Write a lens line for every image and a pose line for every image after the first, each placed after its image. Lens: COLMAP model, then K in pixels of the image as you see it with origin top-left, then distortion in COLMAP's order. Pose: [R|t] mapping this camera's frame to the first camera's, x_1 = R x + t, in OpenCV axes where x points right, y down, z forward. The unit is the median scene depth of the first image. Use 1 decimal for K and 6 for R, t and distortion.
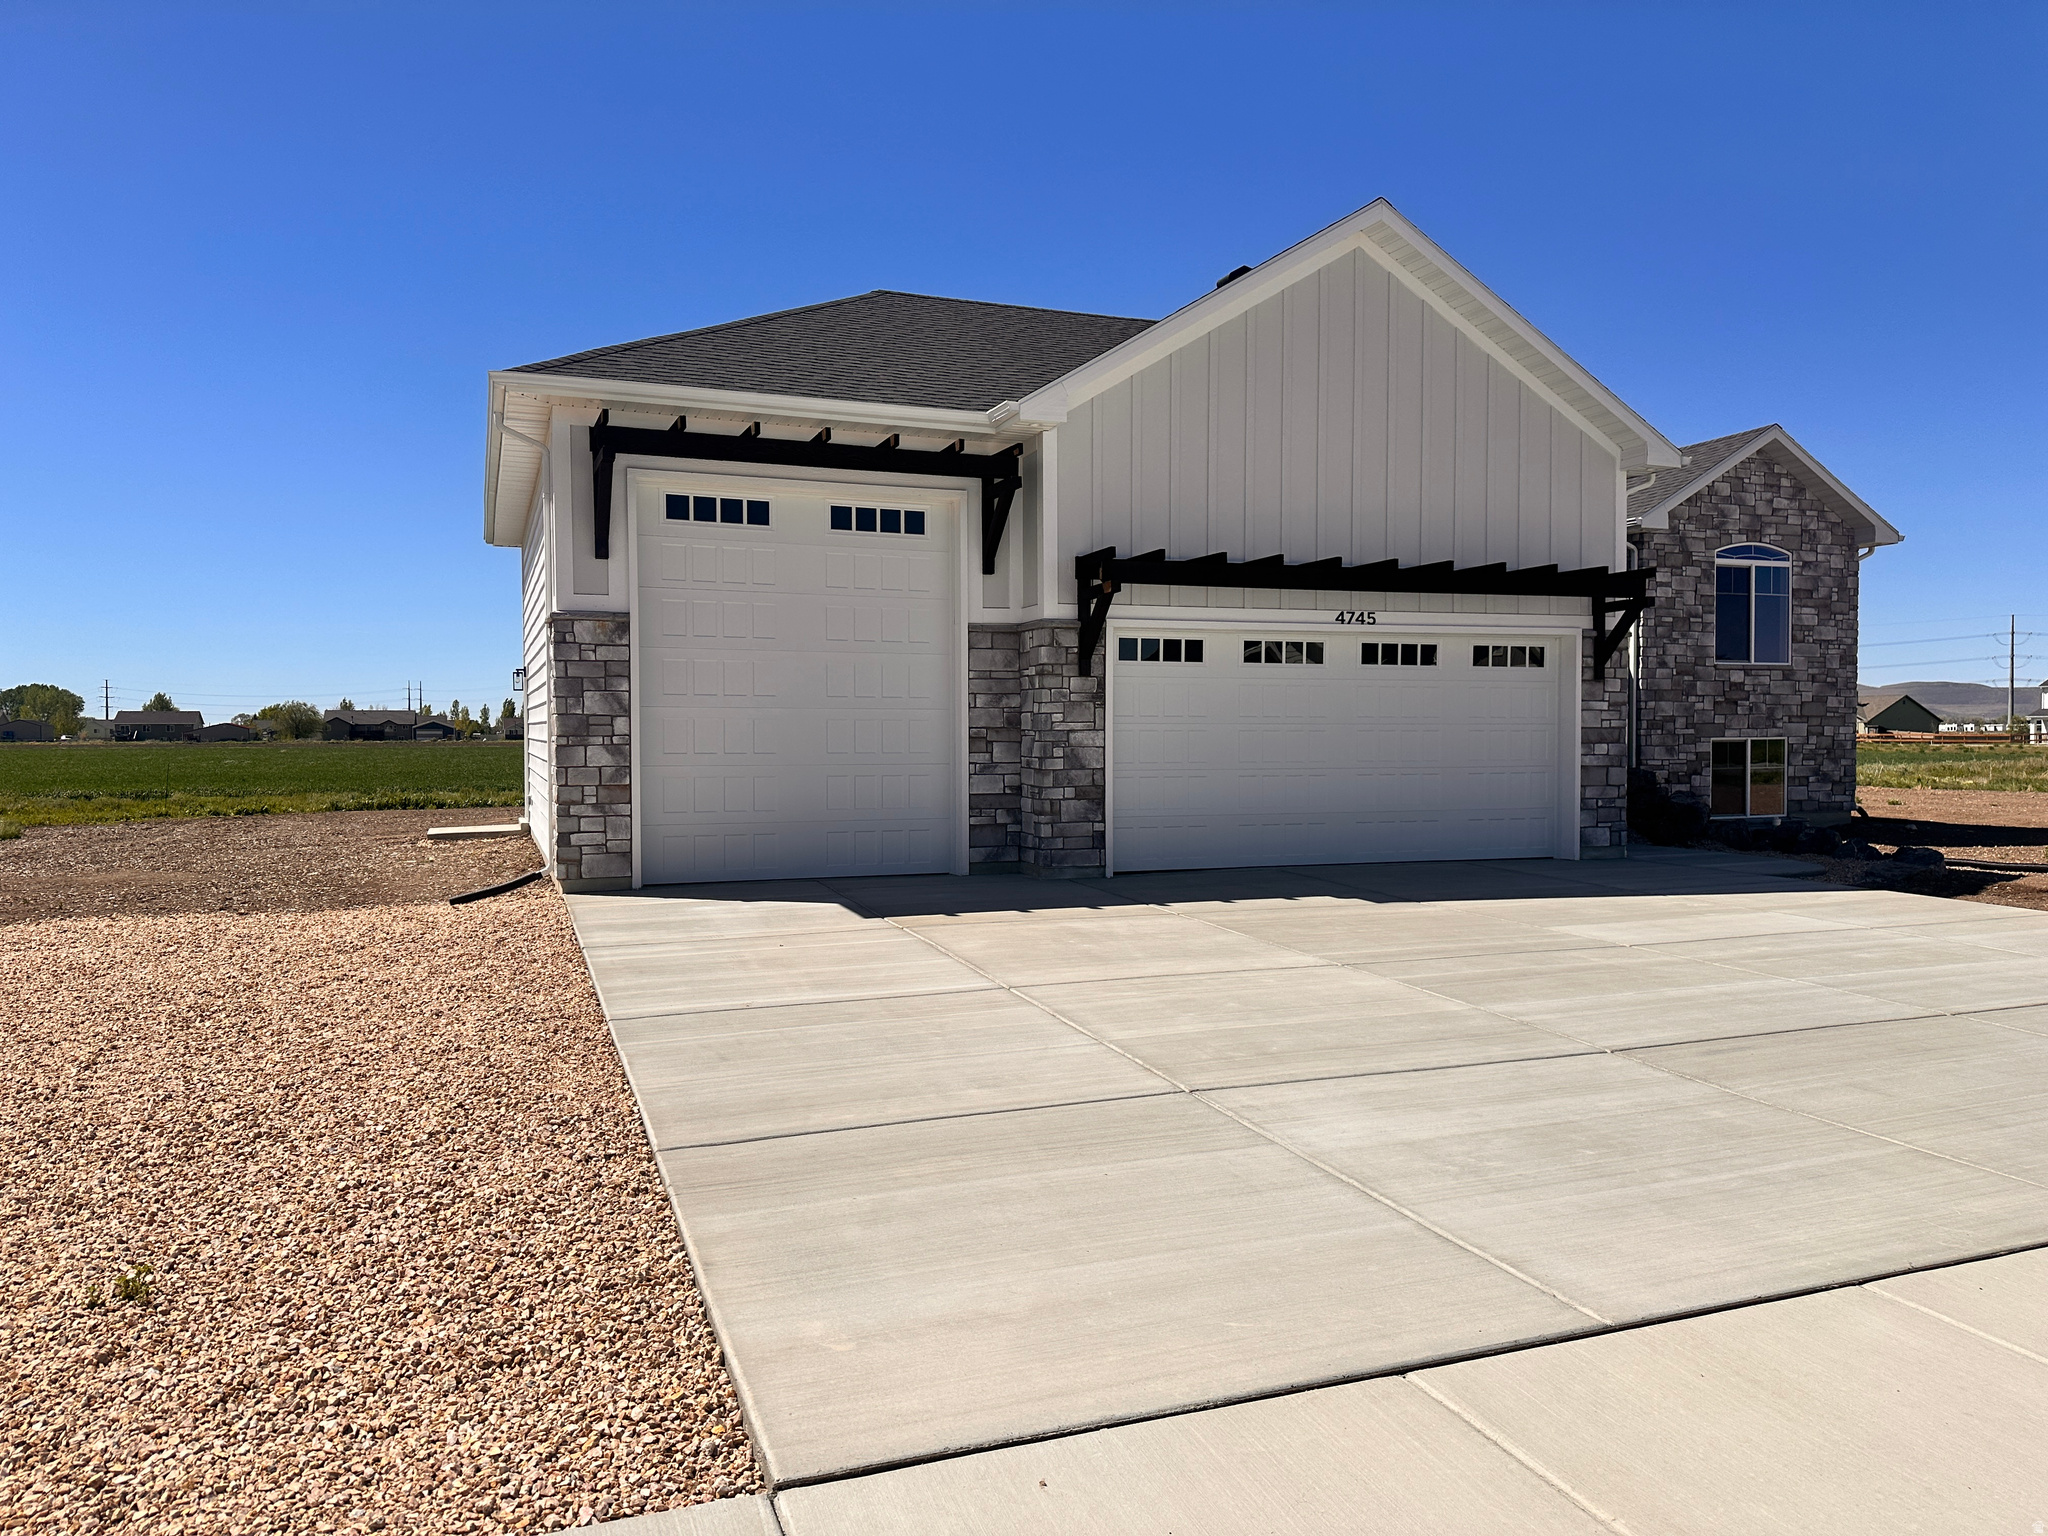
lens RADIAL K [[1420.1, 0, 1024.0], [0, 1420.1, 768.0], [0, 0, 1]] dist [0.145534, -0.265969]
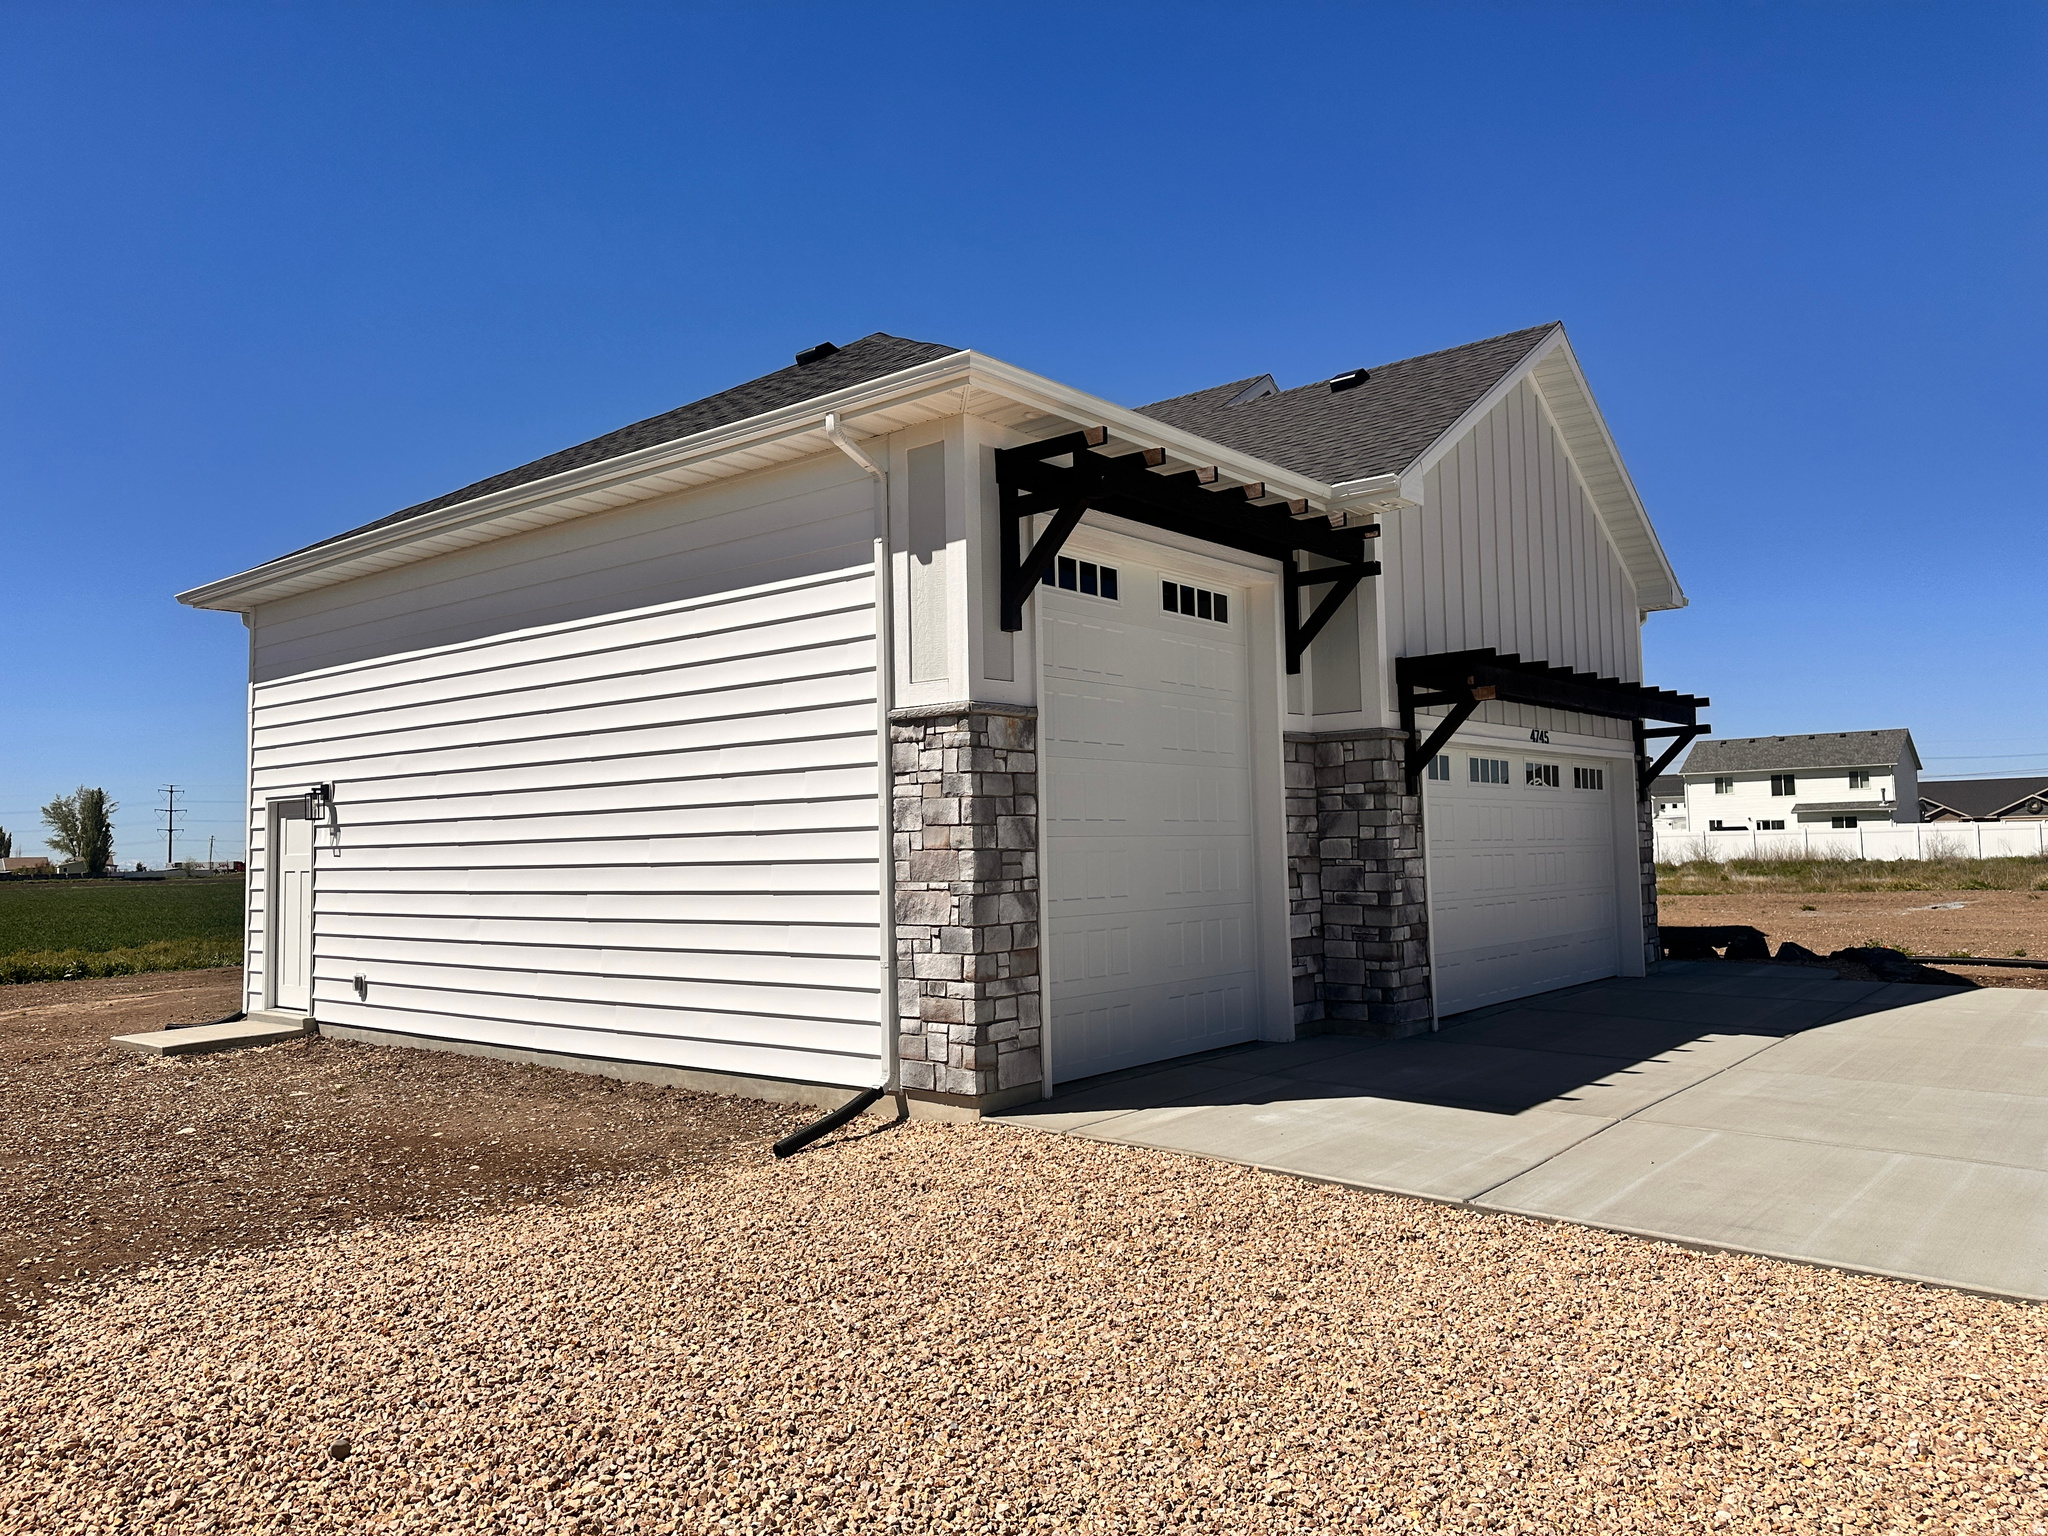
lens RADIAL K [[1429.0, 0, 1021.9], [0, 1429.0, 754.4], [0, 0, 1]] dist [0.069766, -0.106509]
pose [[0.867196, 0.015983, 0.497711, -0.553425], [0.031902, 0.995648, -0.087558, -0.019063], [-0.496945, 0.091808, 0.862912, 0.337622]]
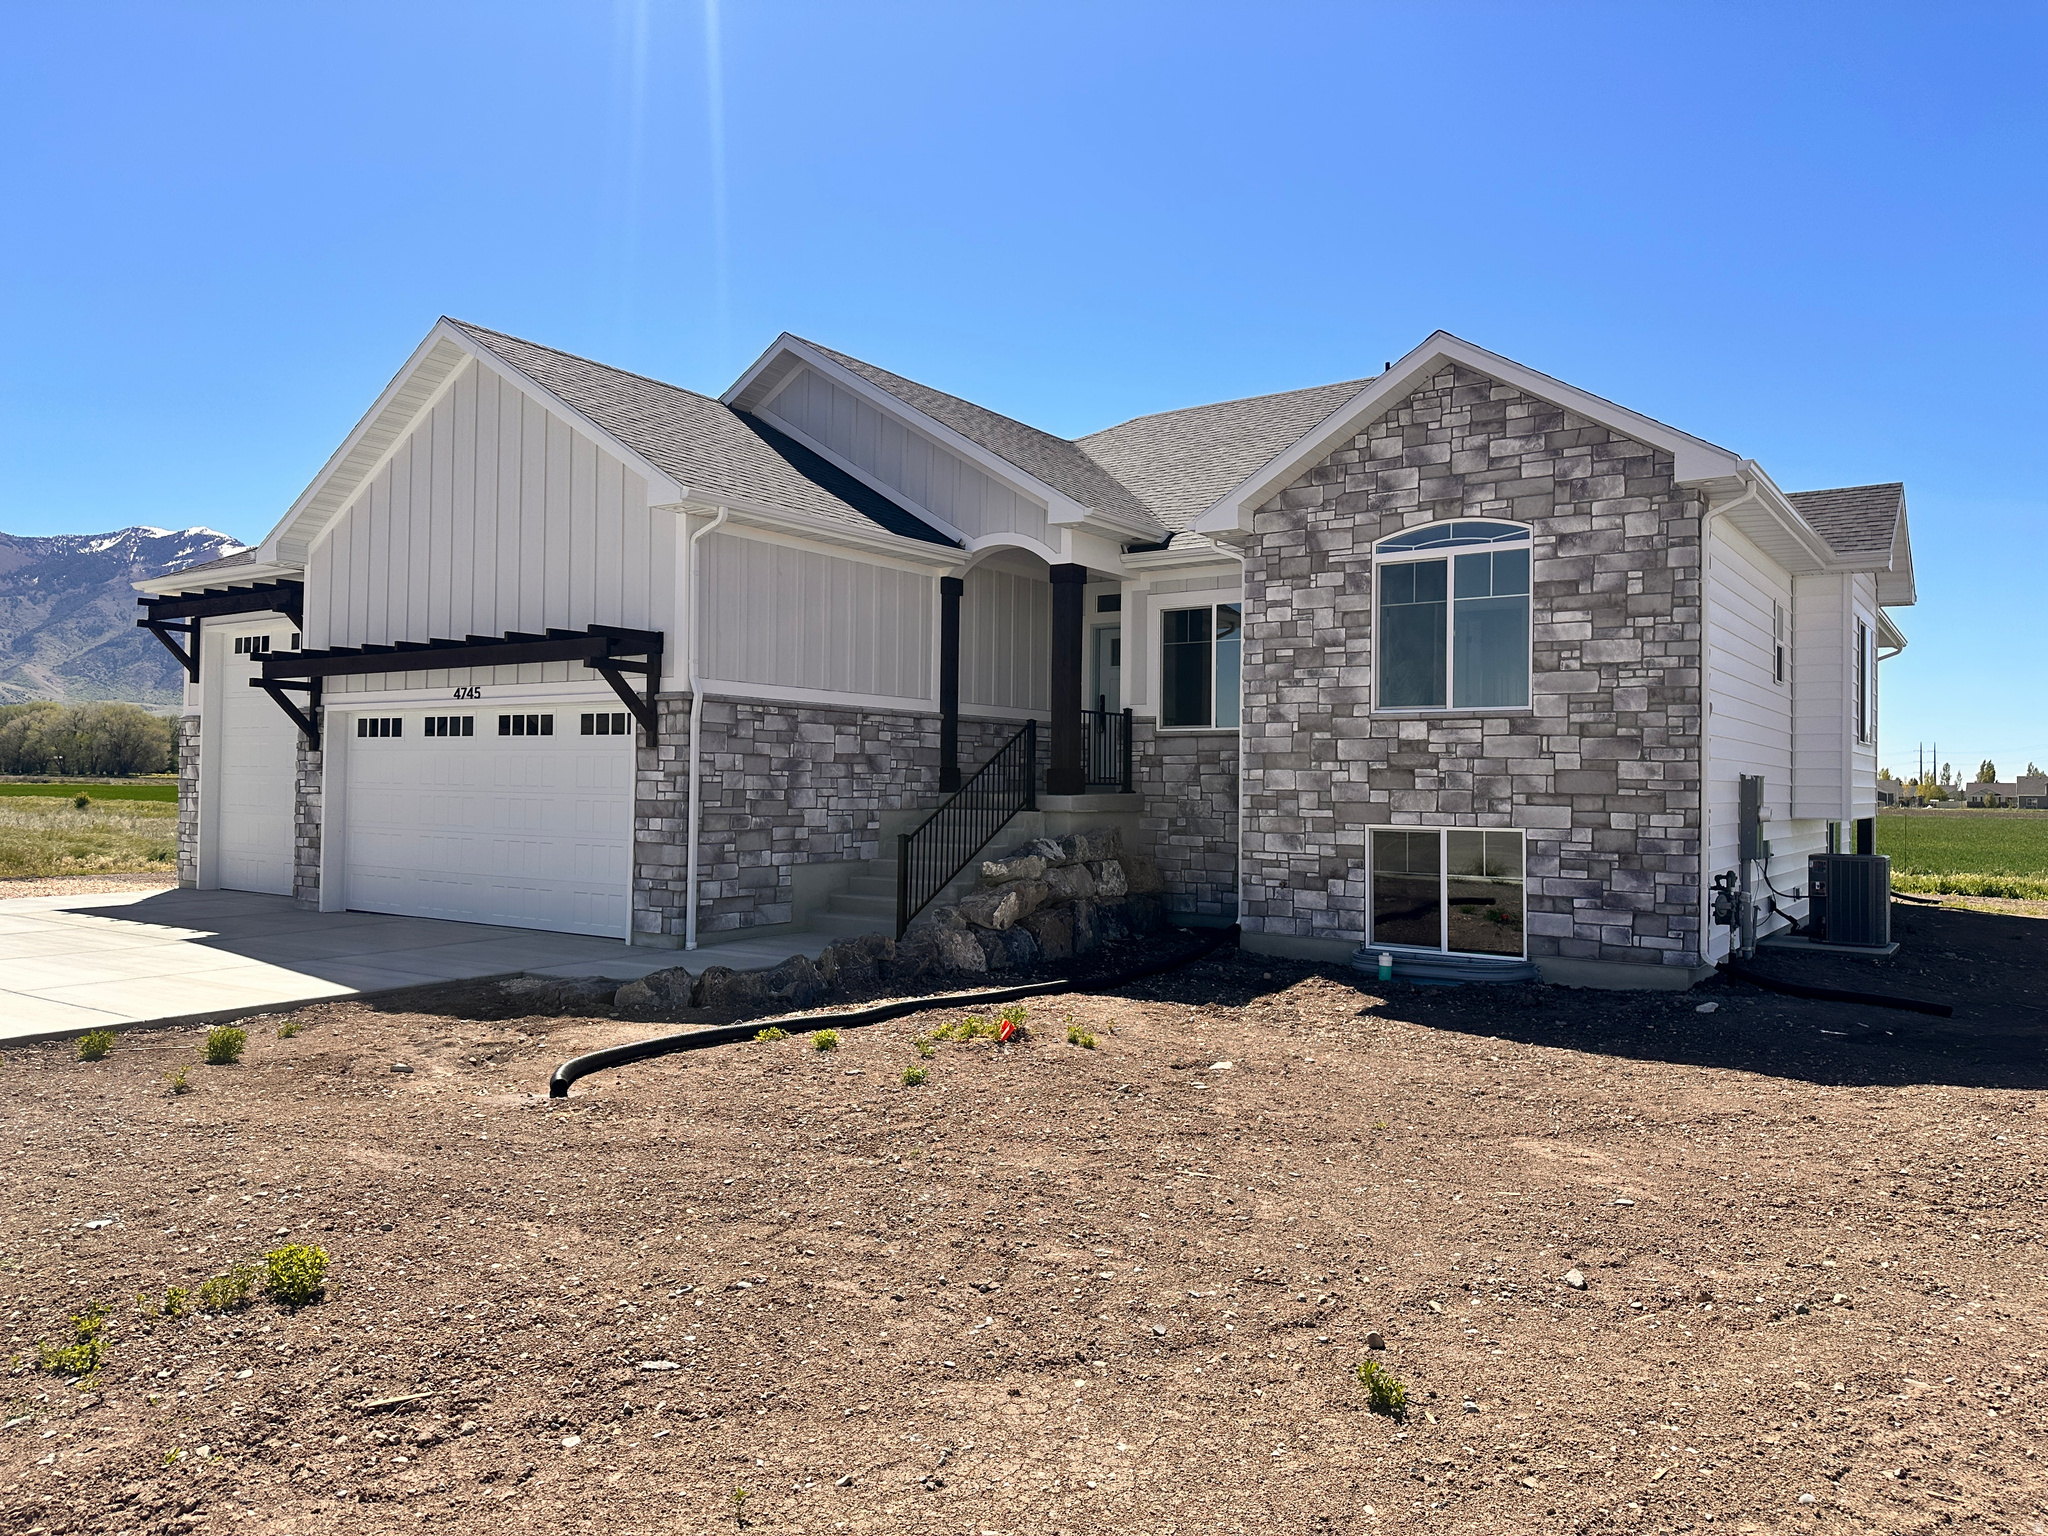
lens RADIAL K [[1423.8, 0, 1035.2], [0, 1423.8, 752.8], [0, 0, 1]] dist [0.127161, -0.216227]
pose [[0.564896, -0.009074, -0.825112, 1.371598], [-0.035516, 0.998746, -0.035299, -0.037055], [0.824397, 0.049245, 0.563865, 0.743691]]
